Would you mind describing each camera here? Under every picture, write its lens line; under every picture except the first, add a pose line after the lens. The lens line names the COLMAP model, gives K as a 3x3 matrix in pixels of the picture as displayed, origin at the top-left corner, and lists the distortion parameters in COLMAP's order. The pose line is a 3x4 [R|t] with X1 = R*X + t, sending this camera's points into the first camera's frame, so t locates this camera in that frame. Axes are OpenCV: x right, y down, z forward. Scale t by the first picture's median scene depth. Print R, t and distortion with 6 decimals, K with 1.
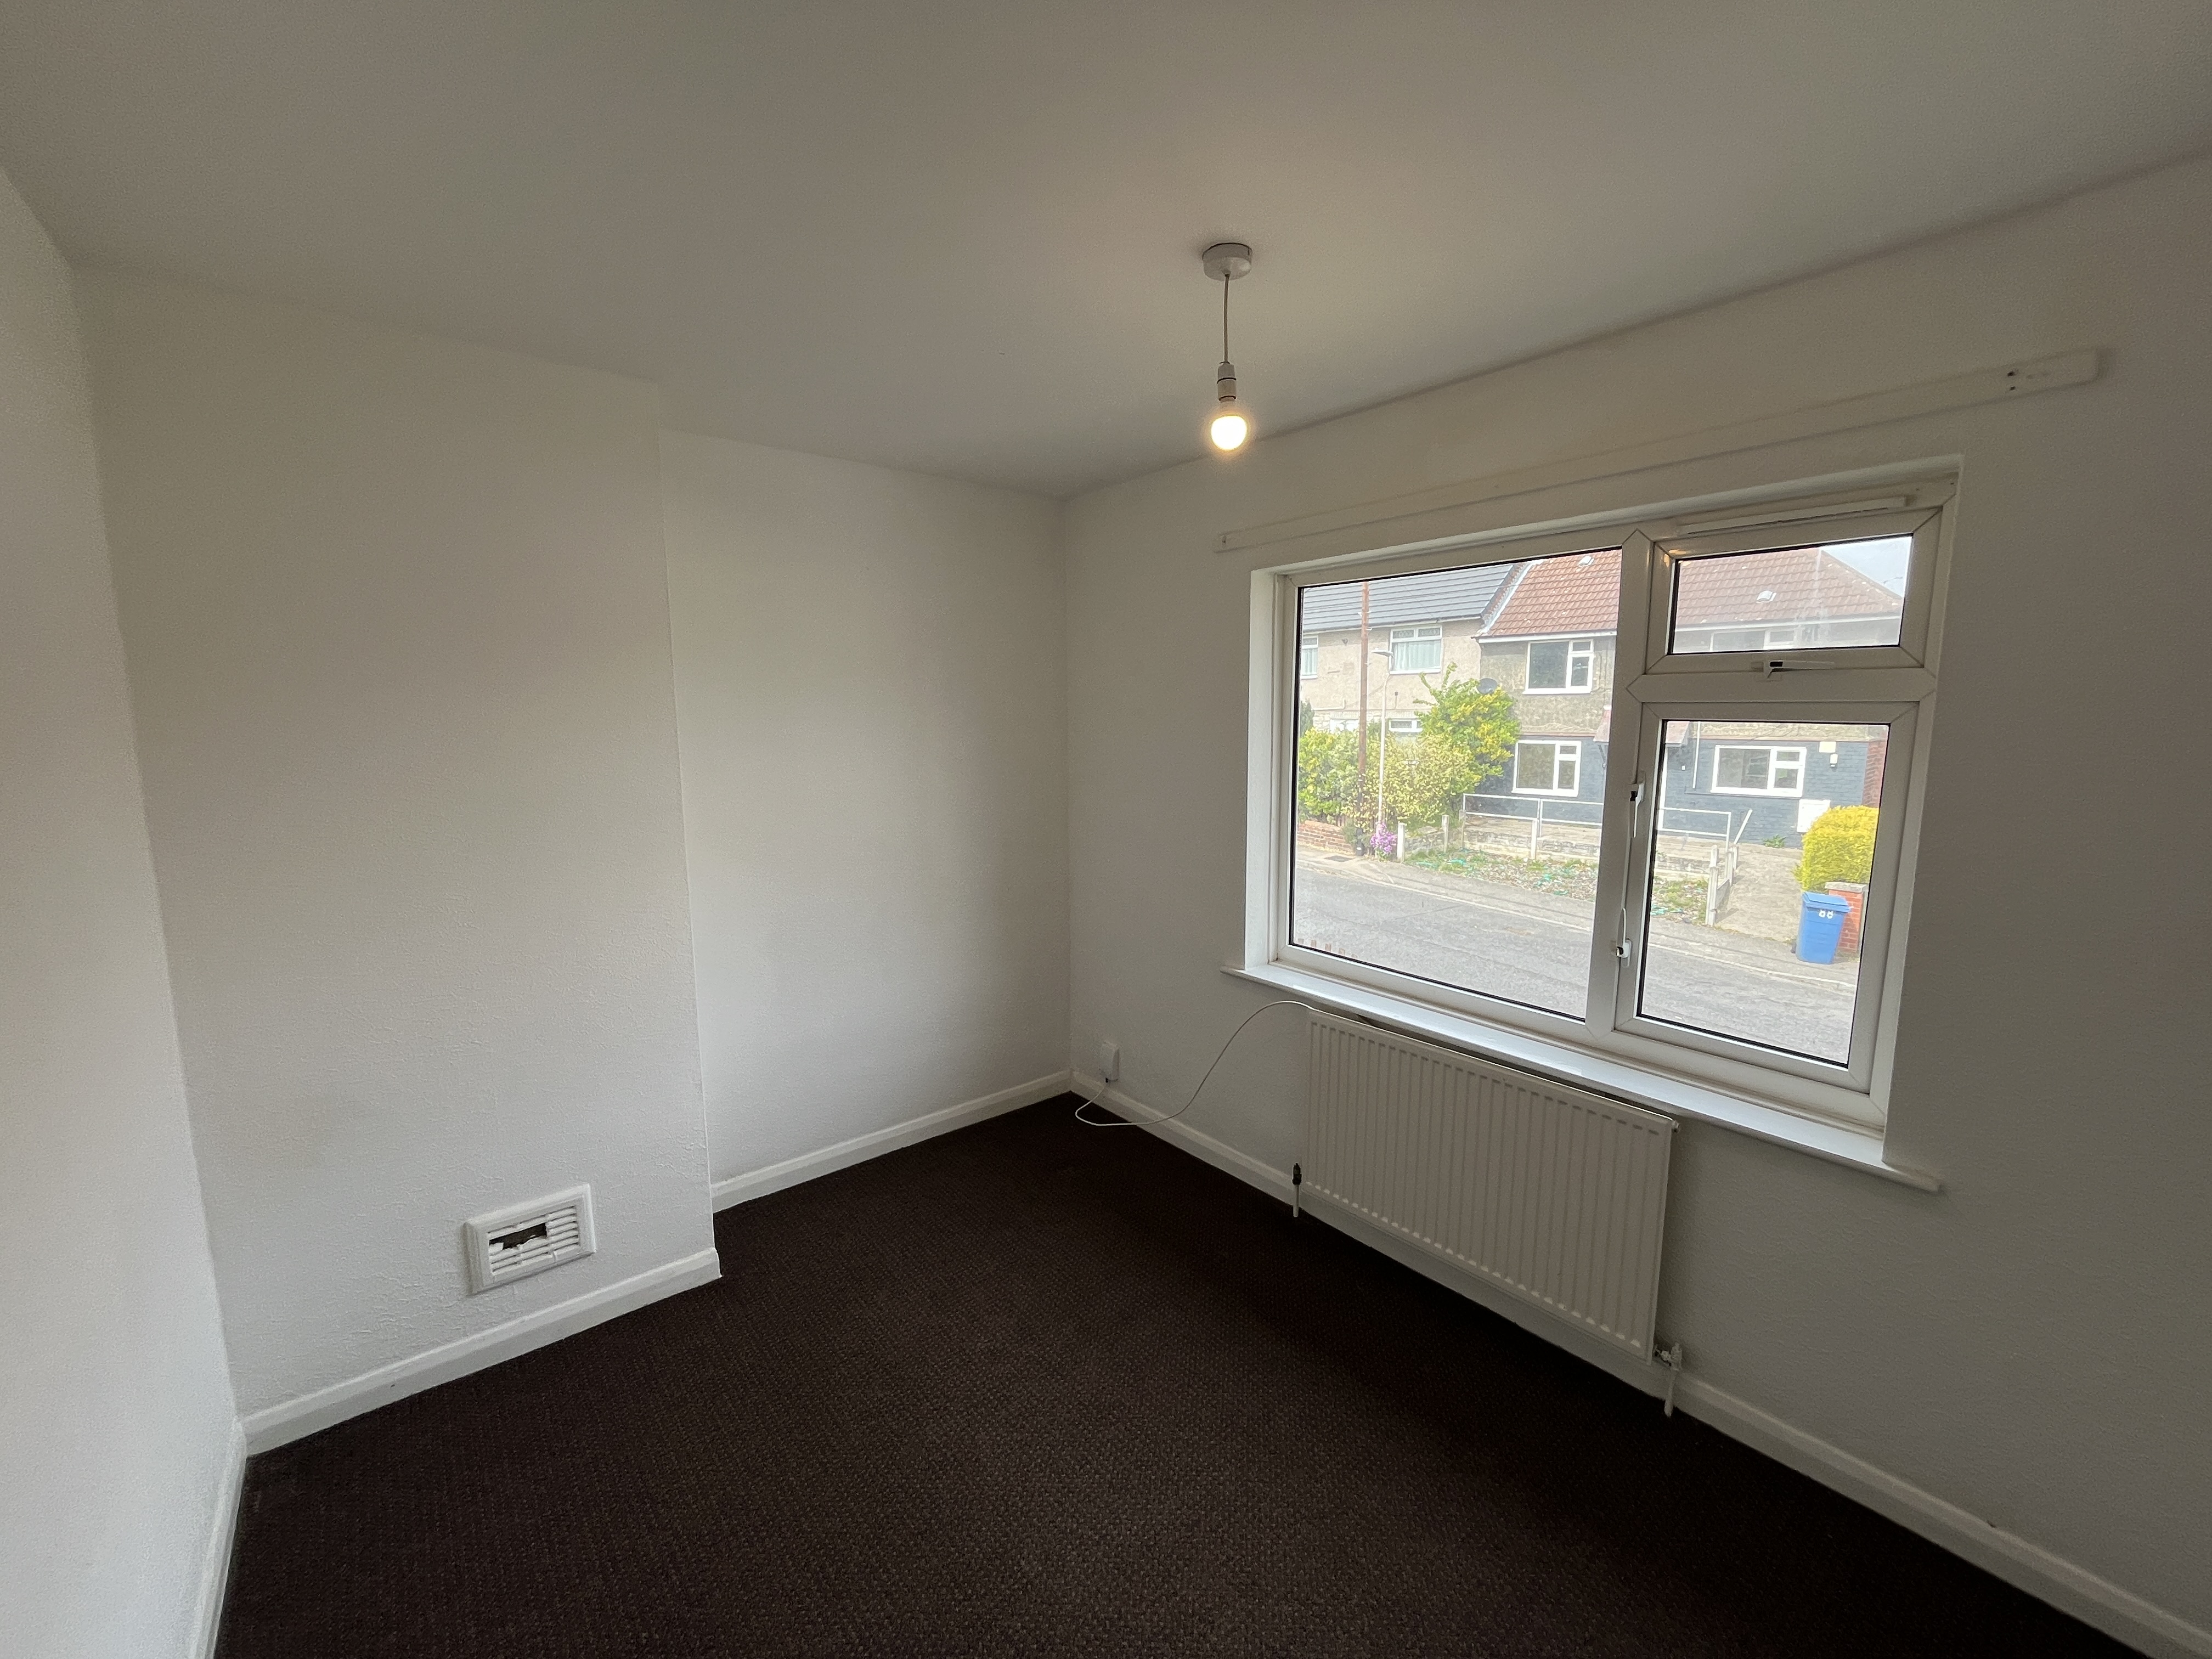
lens RADIAL K [[892.3, 0, 1114.5], [0, 892.3, 836.1], [0, 0, 1]] dist [-0.008186, 0.000119]
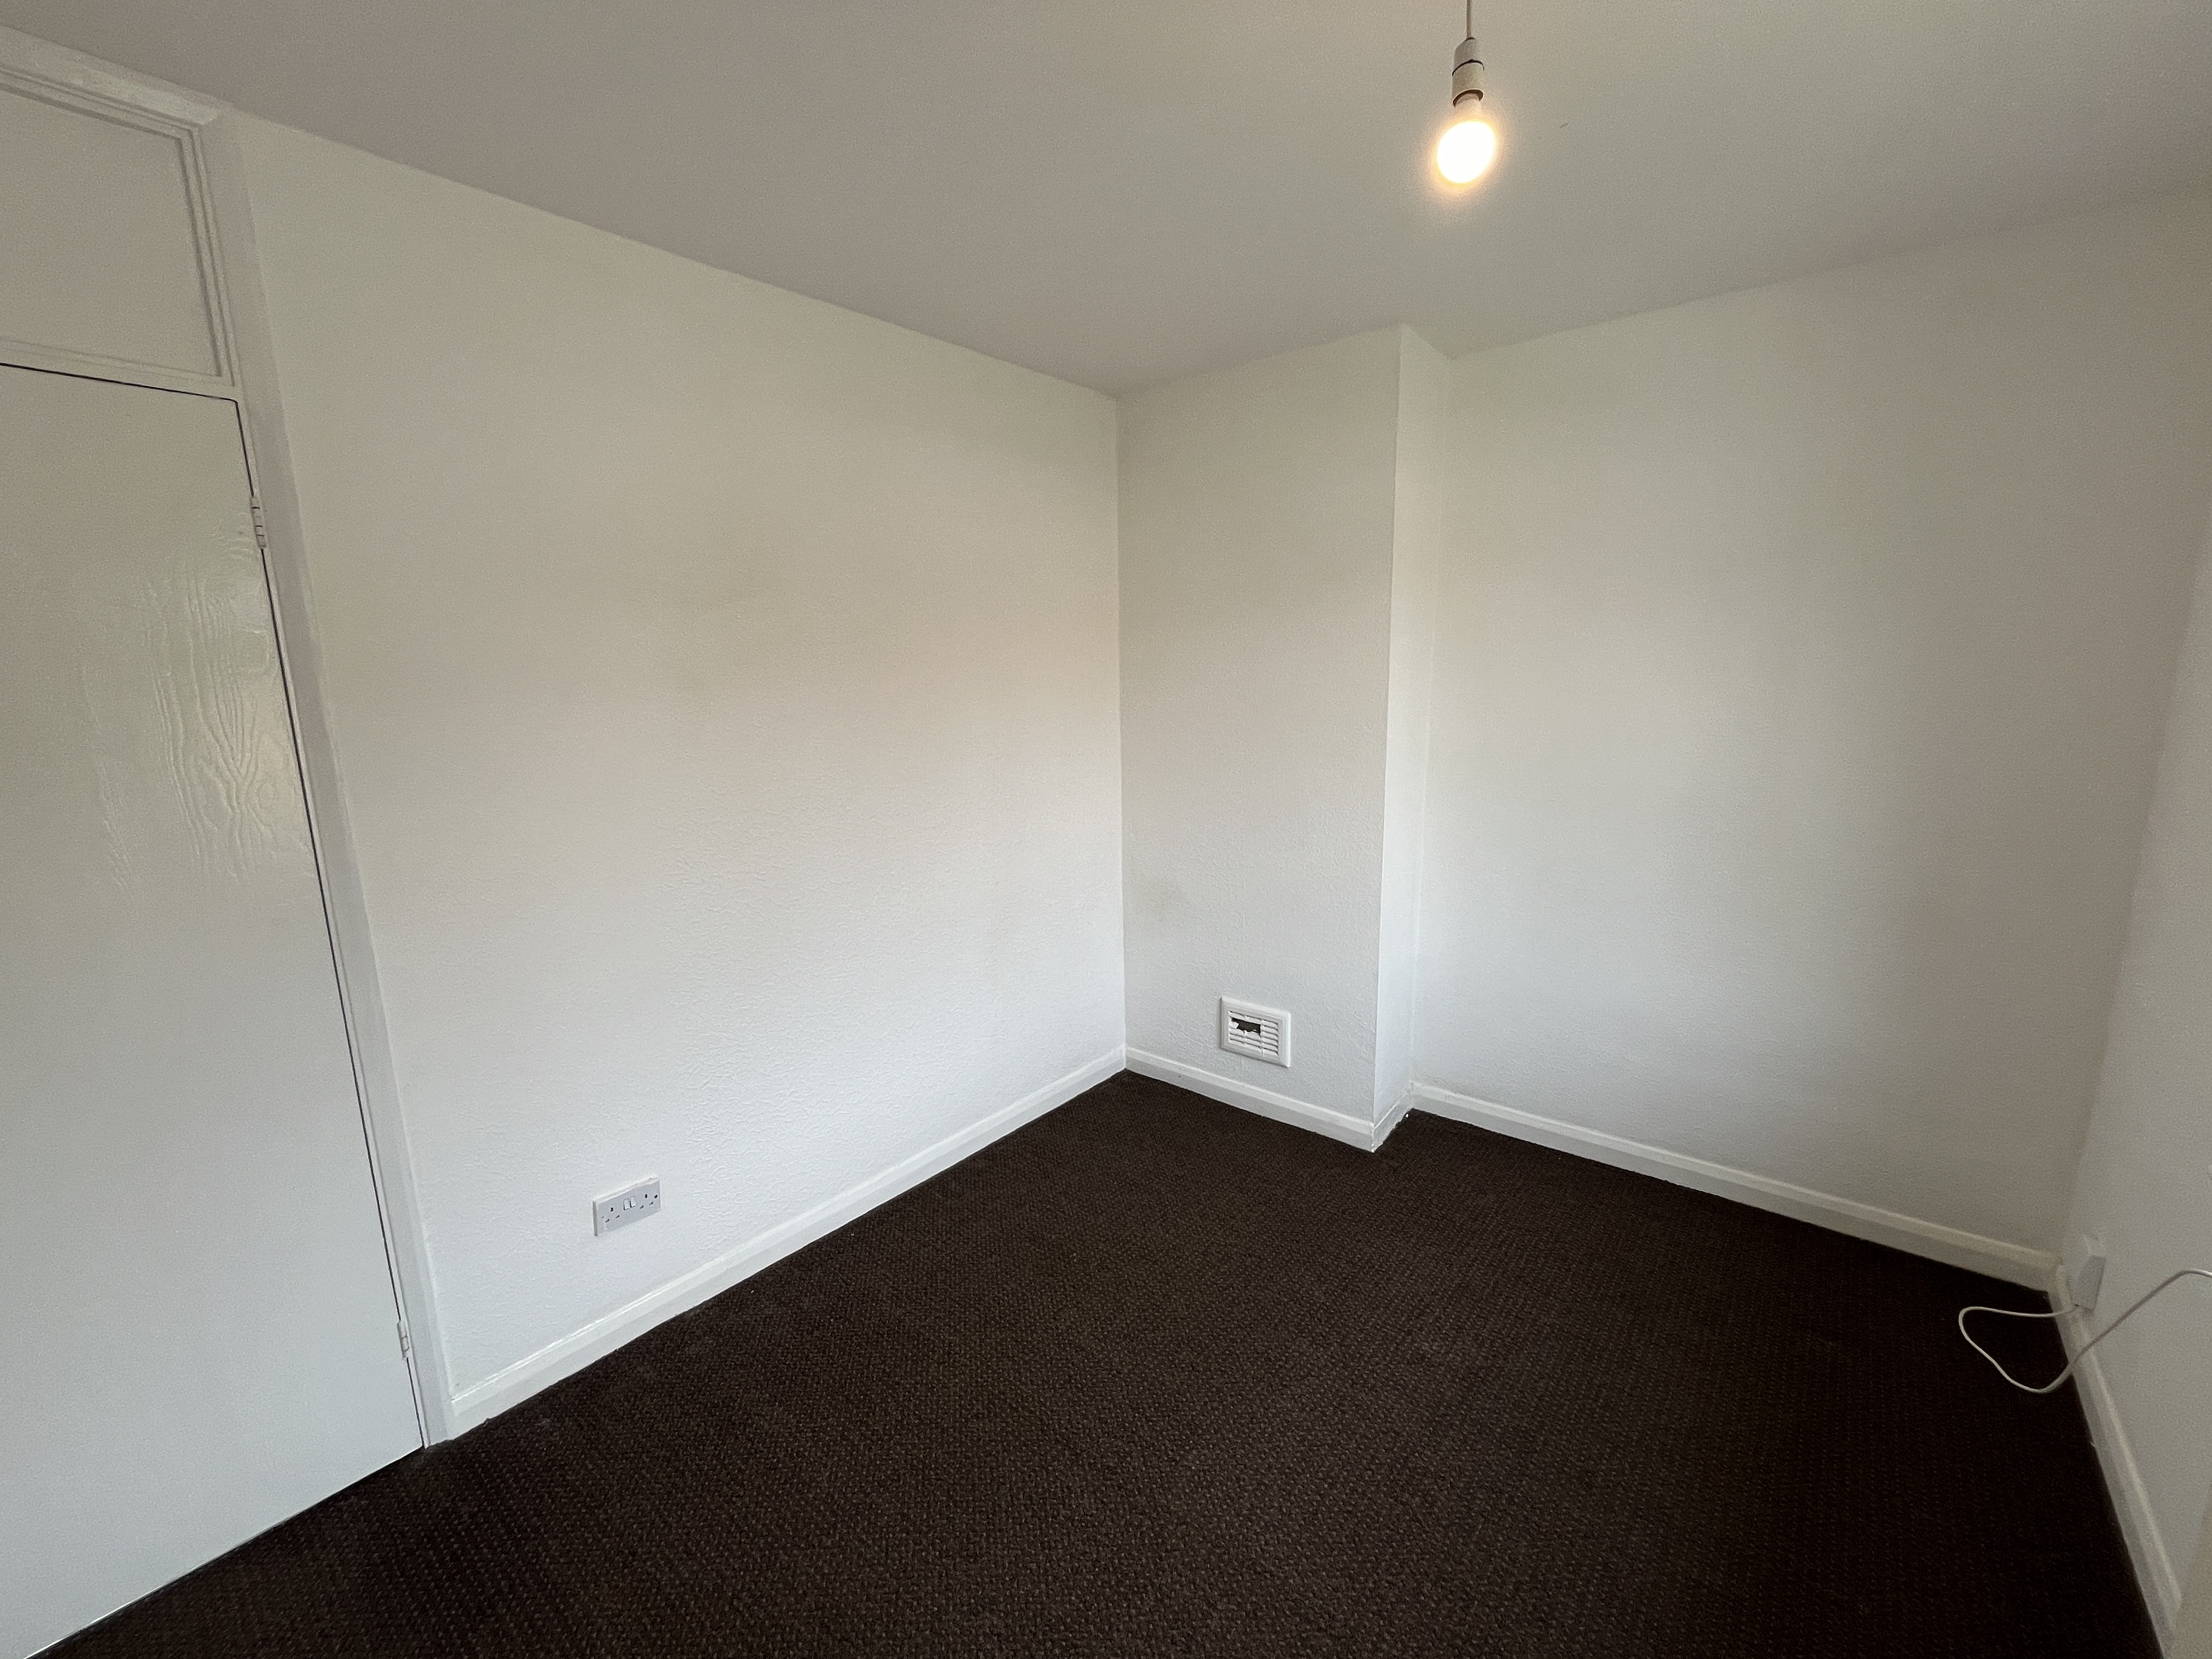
lens RADIAL K [[892.3, 0, 1109.6], [0, 892.3, 849.3], [0, 0, 1]] dist [-0.008186, 0.000119]
pose [[0.183418, 0.189644, -0.964569, 0.574984], [-0.116755, 0.978472, 0.170176, -0.027852], [0.976077, 0.081405, 0.201612, 0.488479]]
